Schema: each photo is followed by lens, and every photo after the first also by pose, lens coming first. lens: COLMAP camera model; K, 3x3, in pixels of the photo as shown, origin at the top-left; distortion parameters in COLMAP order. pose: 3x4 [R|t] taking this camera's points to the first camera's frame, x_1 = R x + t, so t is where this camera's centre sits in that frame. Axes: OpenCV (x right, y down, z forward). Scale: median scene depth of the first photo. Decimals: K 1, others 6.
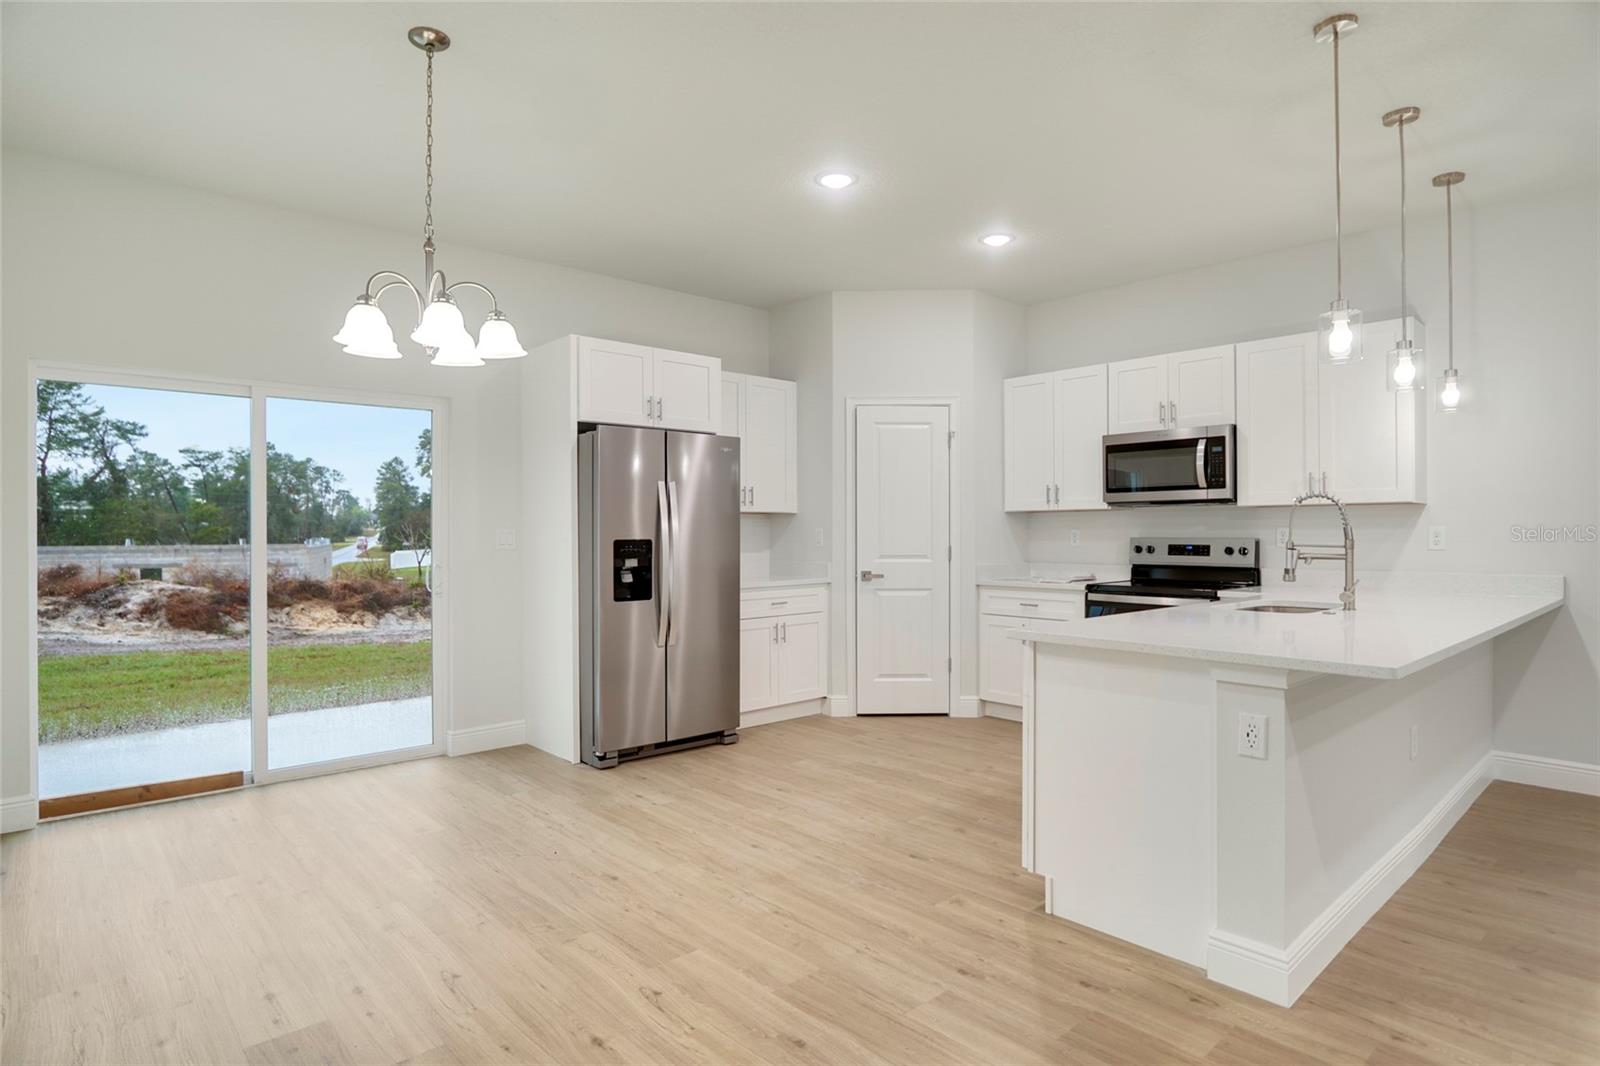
lens RADIAL K [[853.7, 0, 800.0], [0, 853.7, 533.0], [0, 0, 1]] dist [-0.023593, 0.001599]
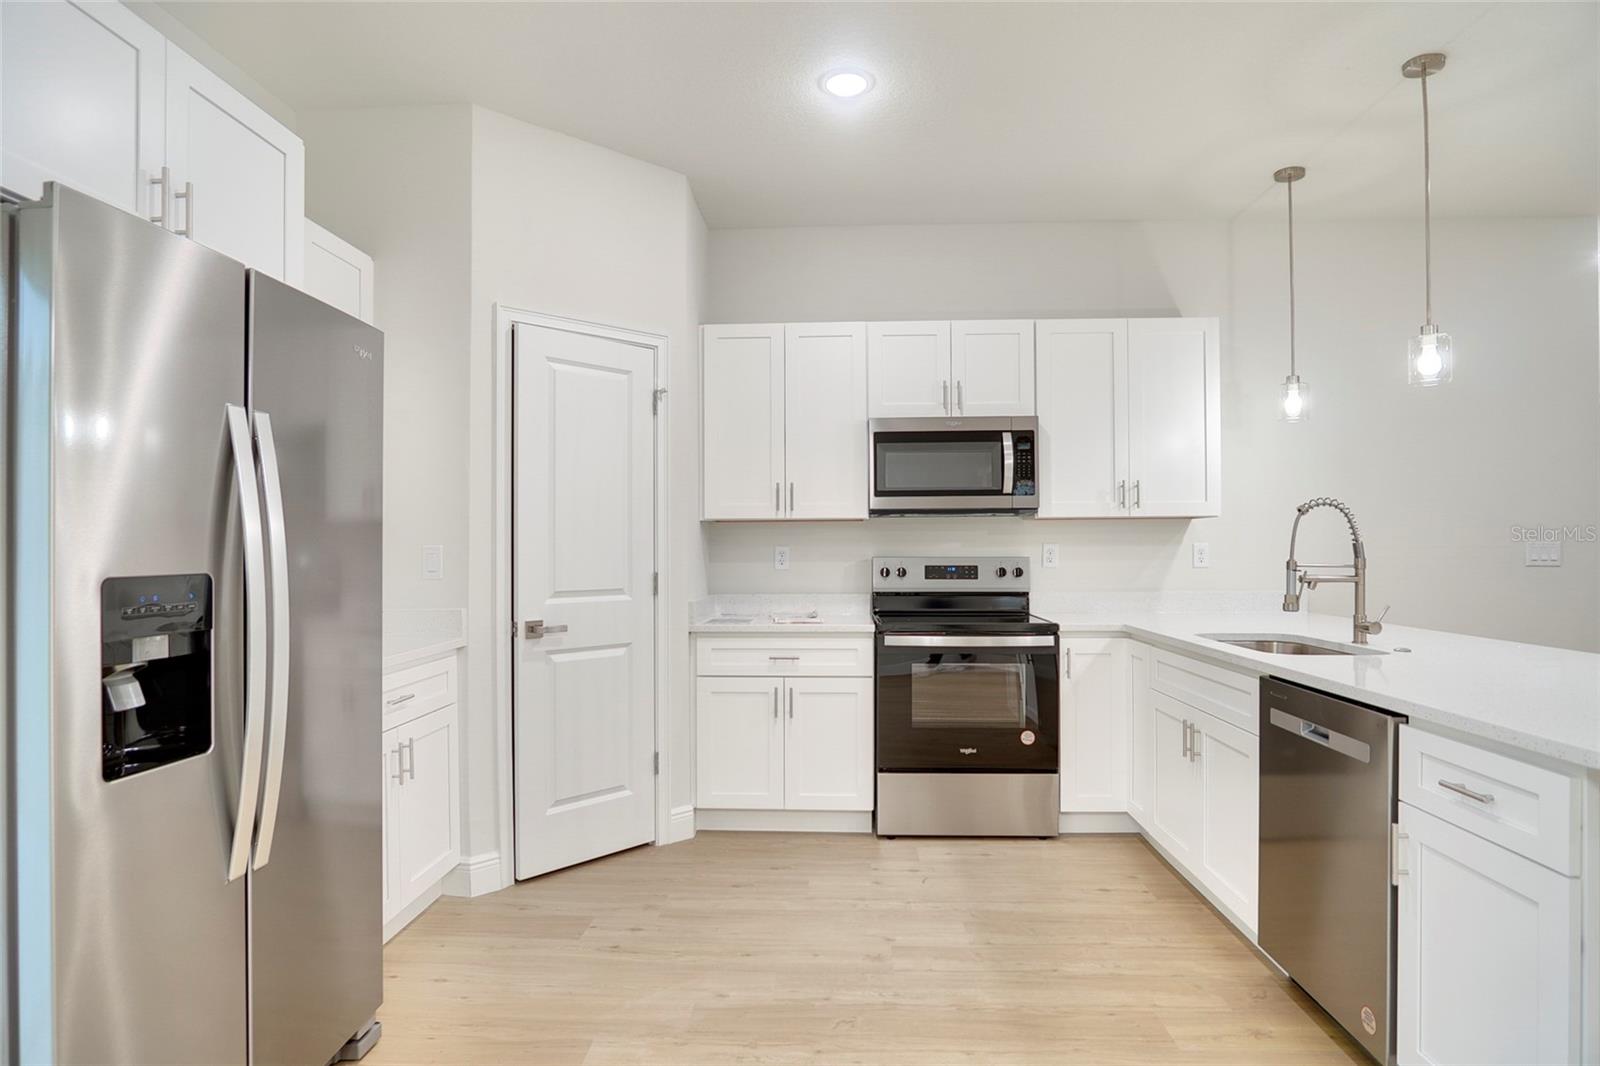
lens RADIAL K [[874.7, 0, 804.6], [0, 874.7, 543.2], [0, 0, 1]] dist [-0.026125, 0.001860]
pose [[0.707773, 0.003456, 0.706431, -0.222147], [0.003074, 0.999964, -0.007972, -0.001028], [-0.706433, 0.007814, 0.707737, 0.523542]]
